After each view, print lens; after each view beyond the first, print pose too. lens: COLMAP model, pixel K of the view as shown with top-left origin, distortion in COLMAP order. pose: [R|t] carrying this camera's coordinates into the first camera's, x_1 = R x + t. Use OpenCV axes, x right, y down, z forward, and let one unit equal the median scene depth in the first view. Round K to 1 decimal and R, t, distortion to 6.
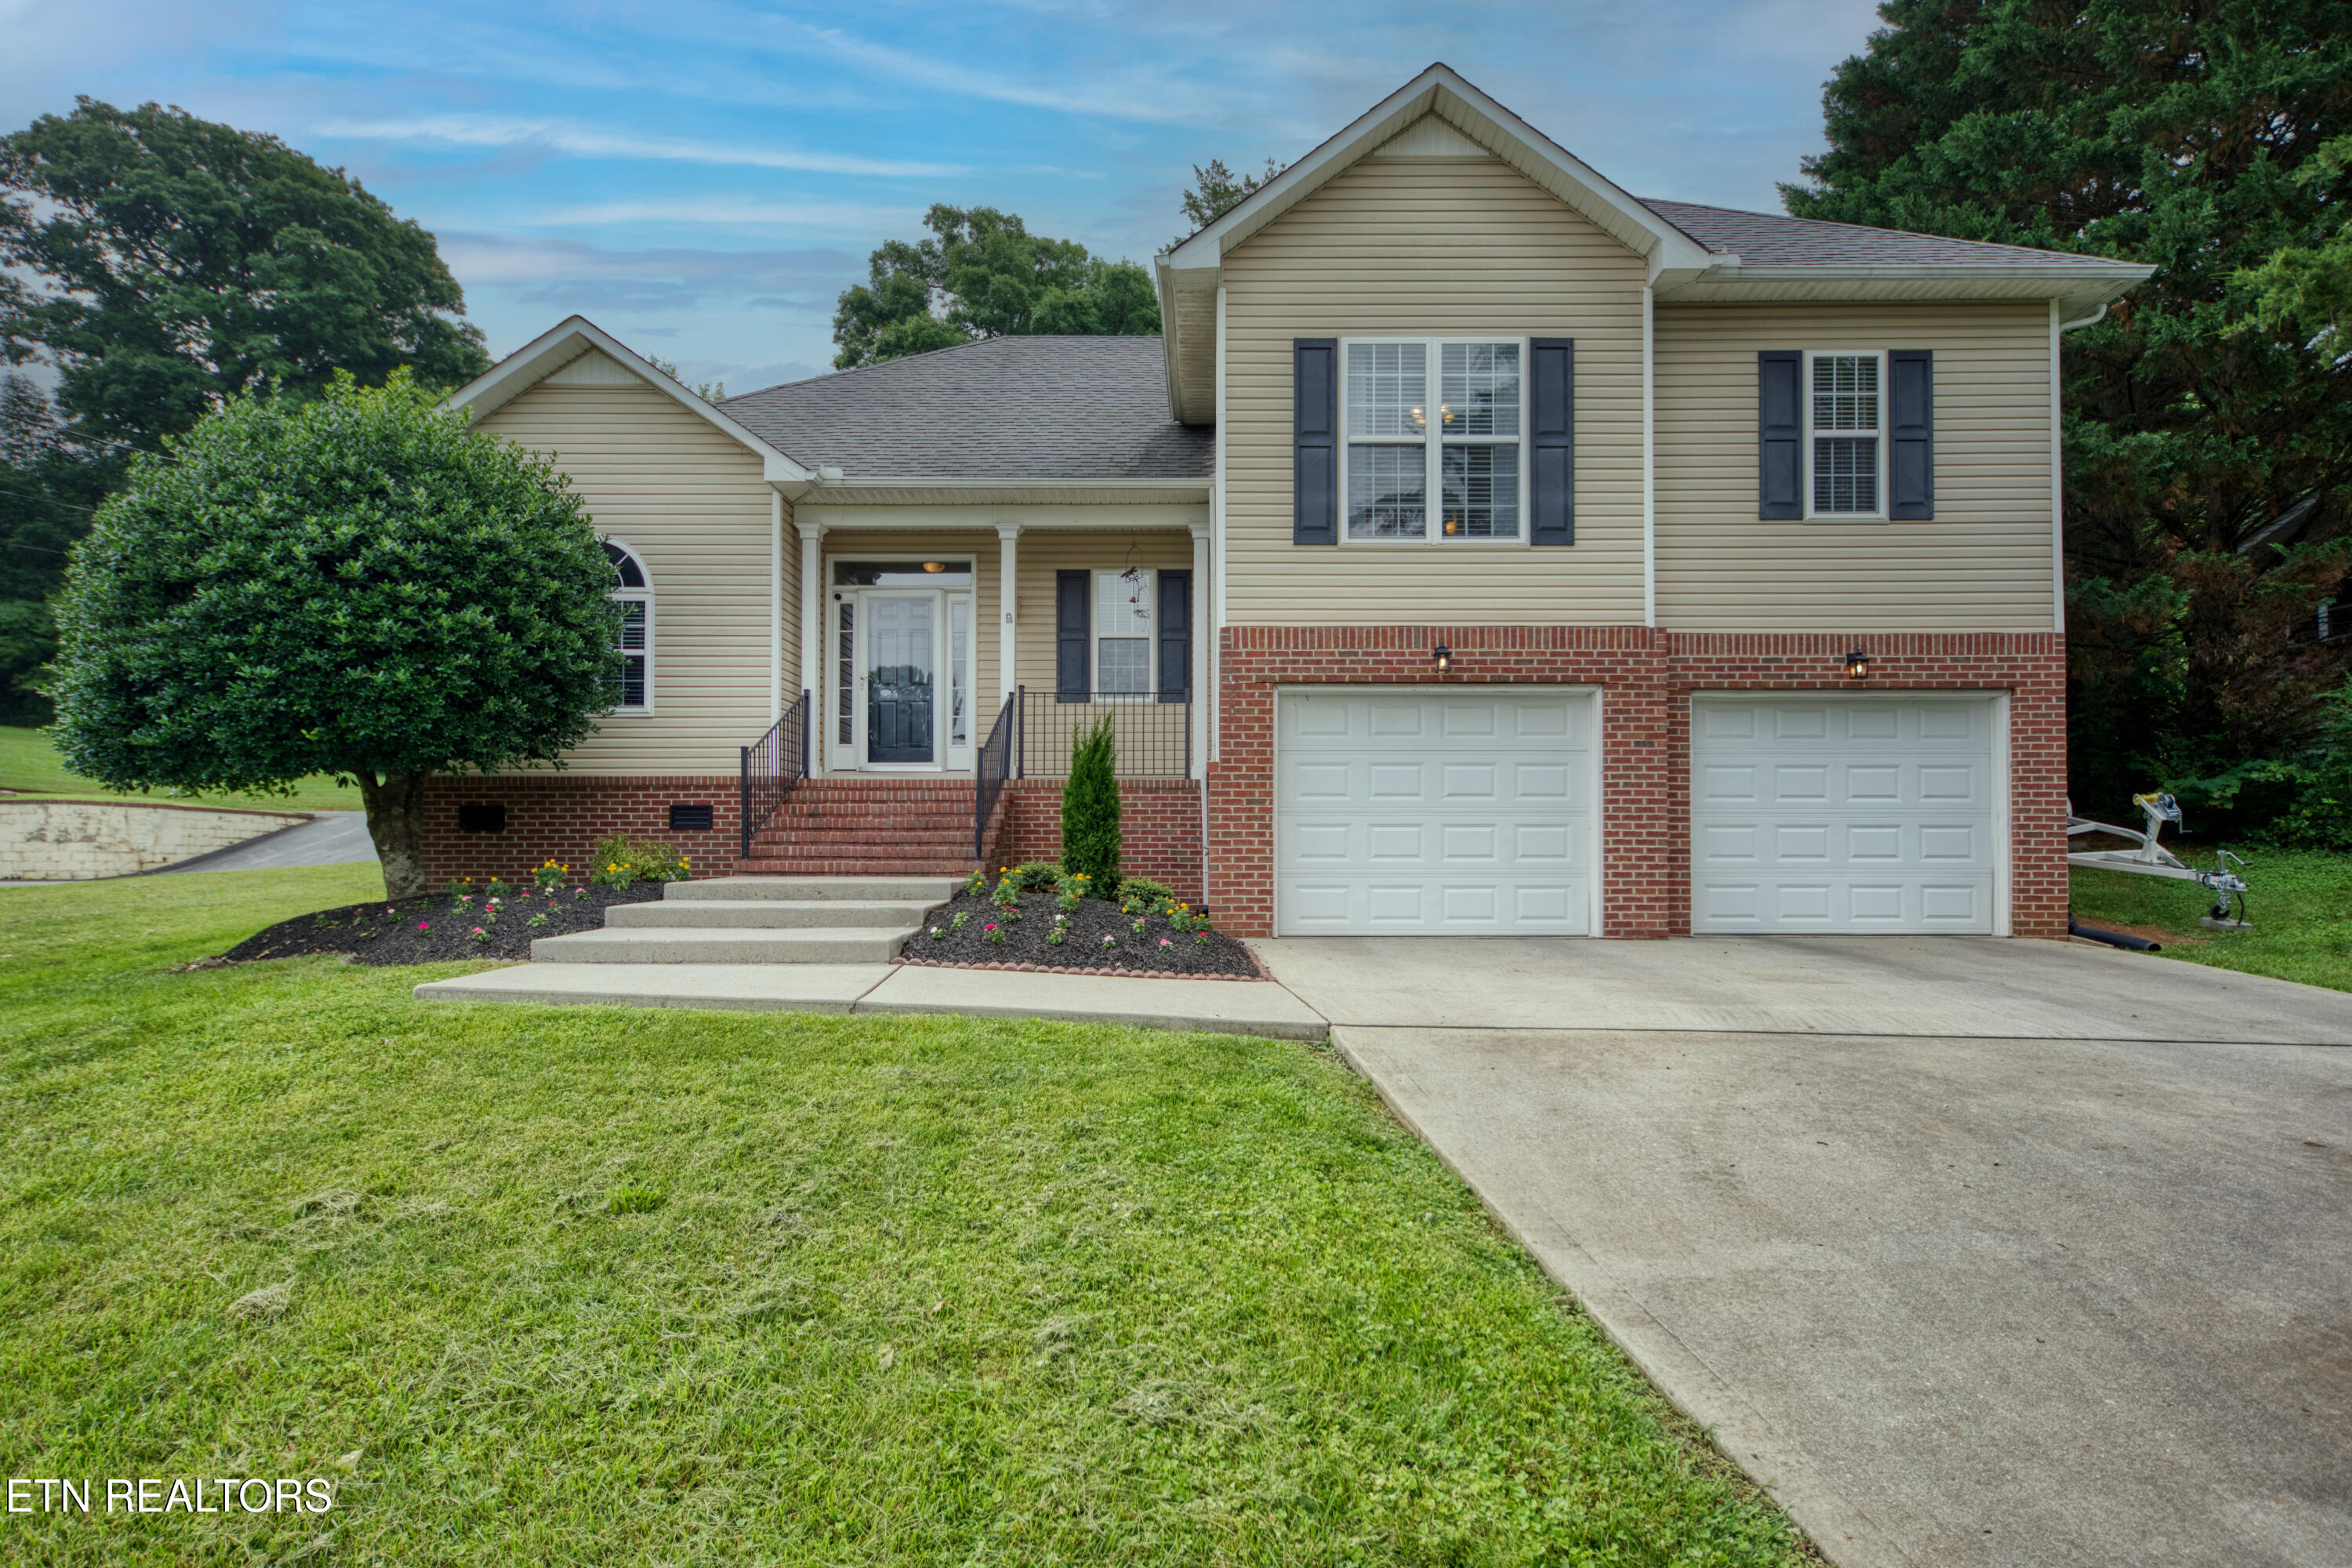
lens RADIAL K [[1382.0, 0, 1196.4], [0, 1382.0, 822.8], [0, 0, 1]] dist [0.021865, 0.005023]
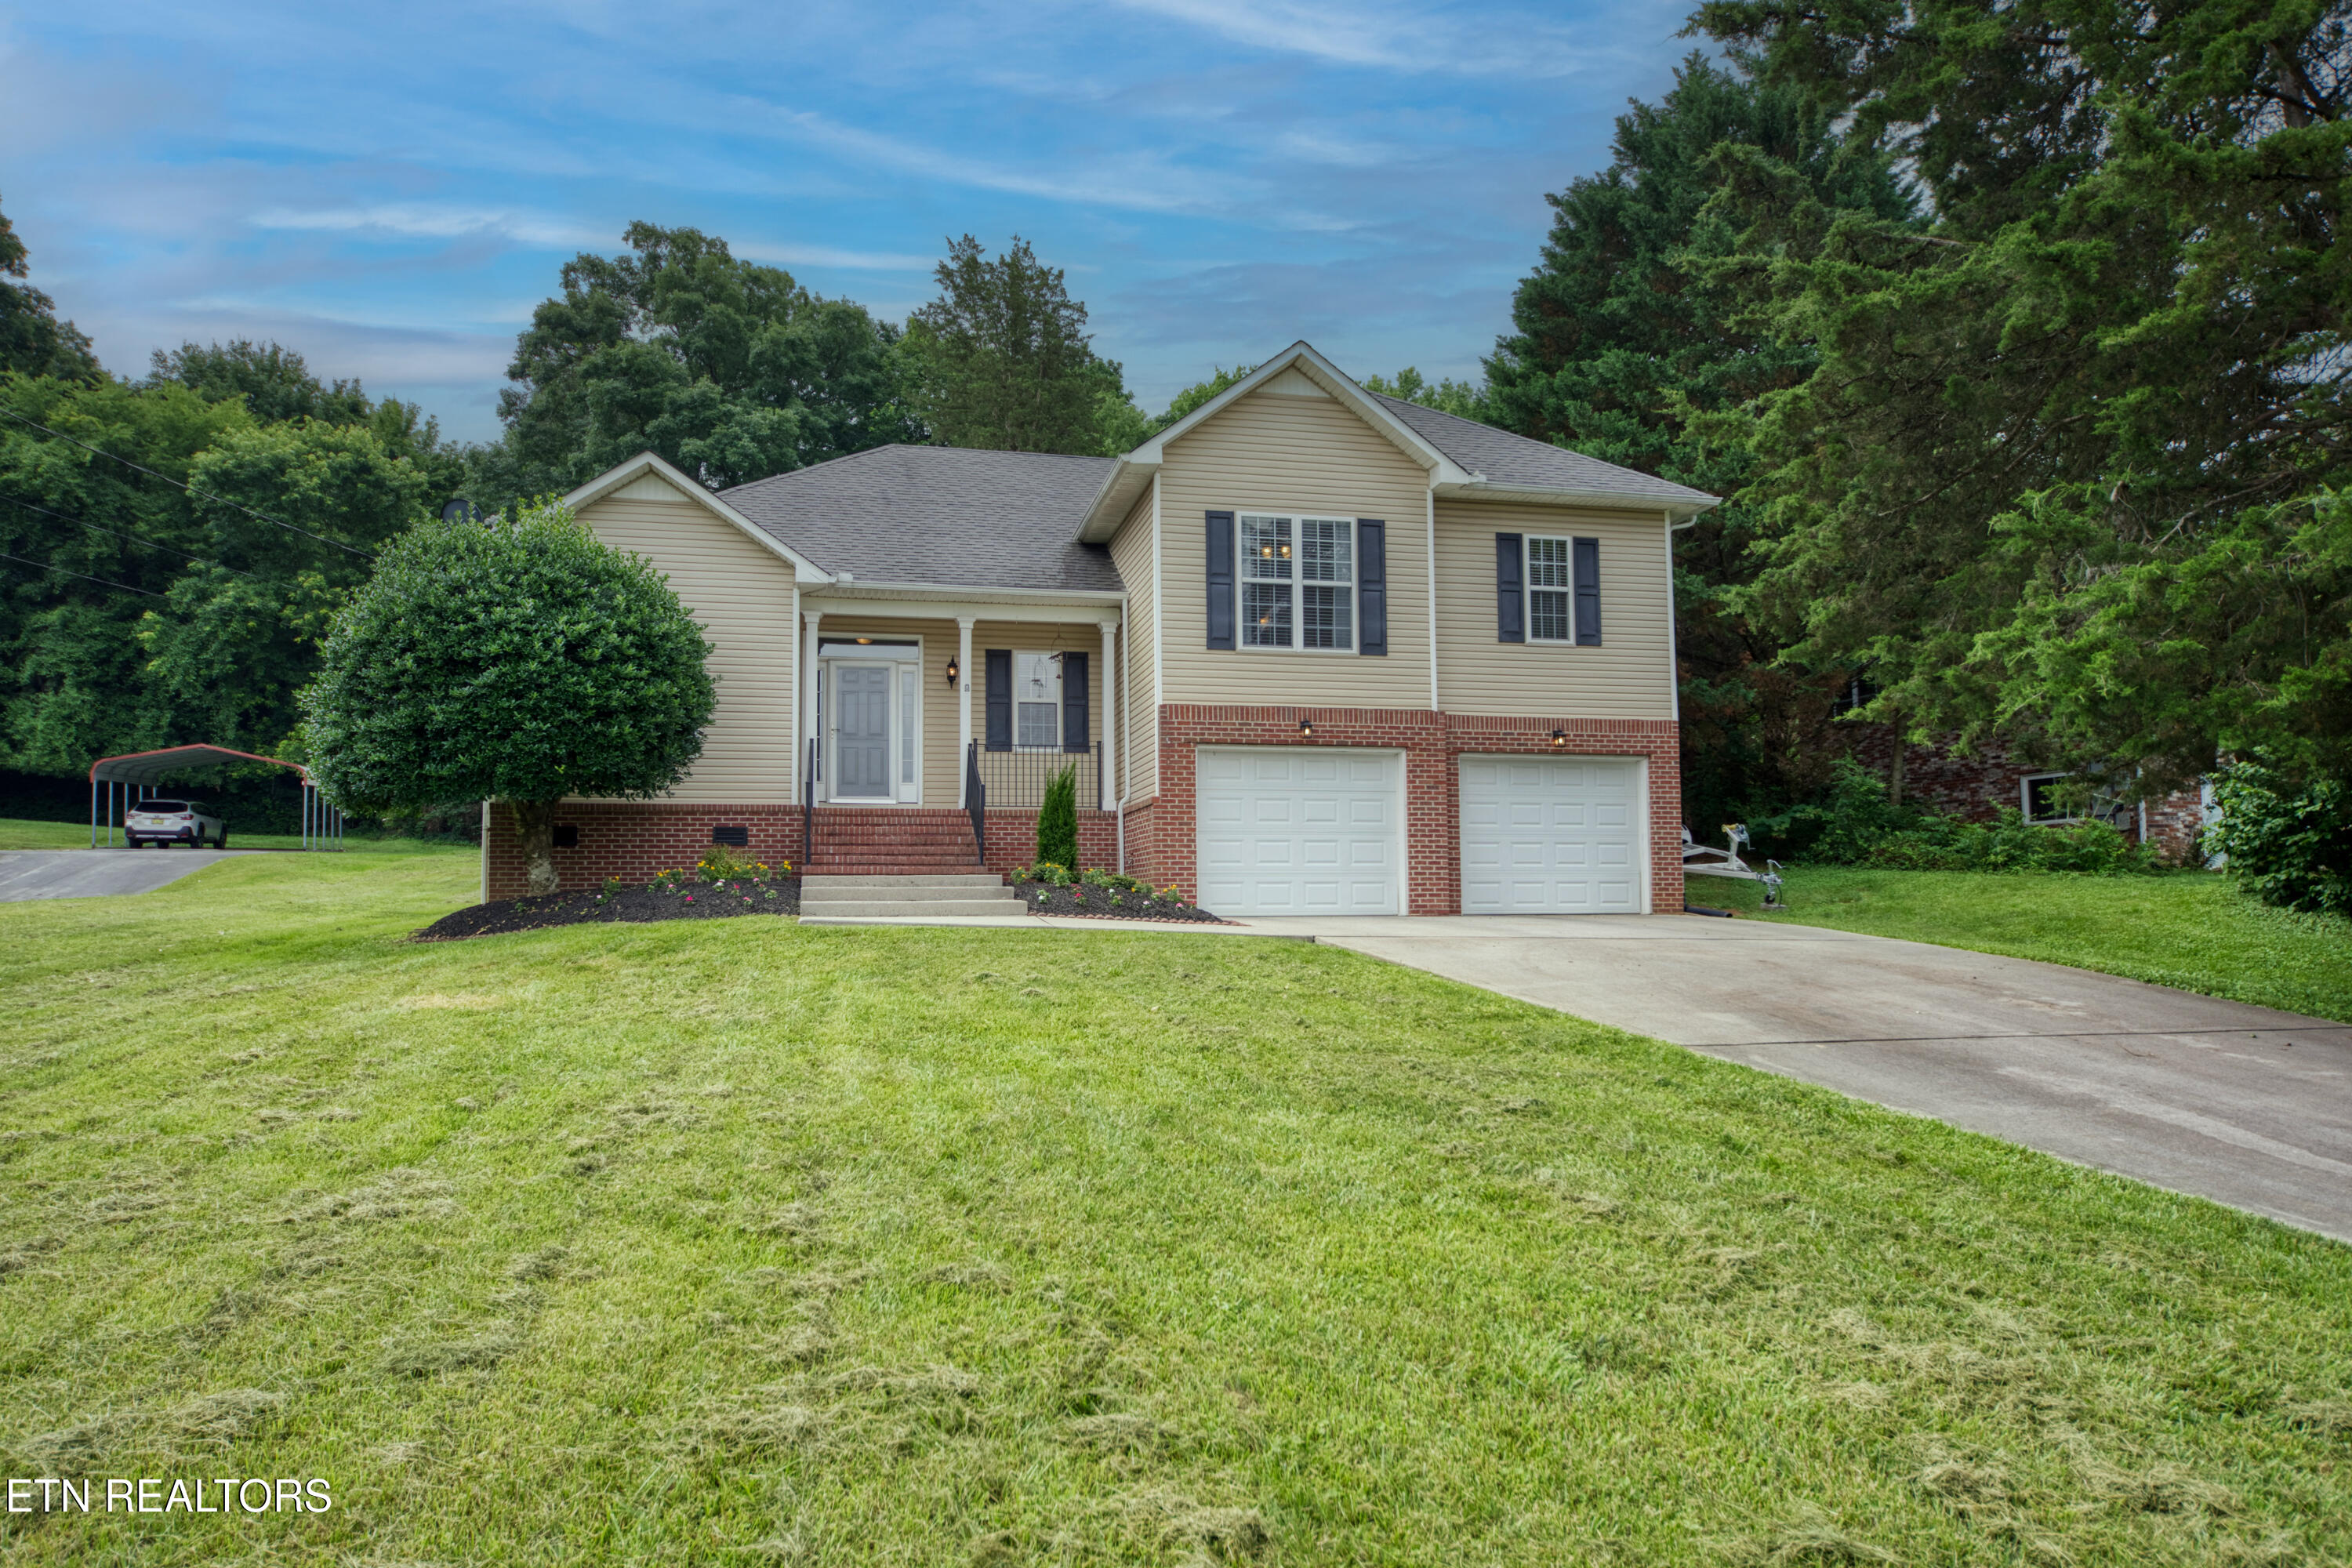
lens RADIAL K [[1614.4, 0, 1171.7], [0, 1614.4, 792.1], [0, 0, 1]] dist [0.033596, 0.004685]
pose [[0.972398, 0.010859, 0.233076, -0.355752], [0.002188, 0.998448, -0.055648, 0.044529], [-0.233319, 0.054622, 0.970865, -0.632008]]
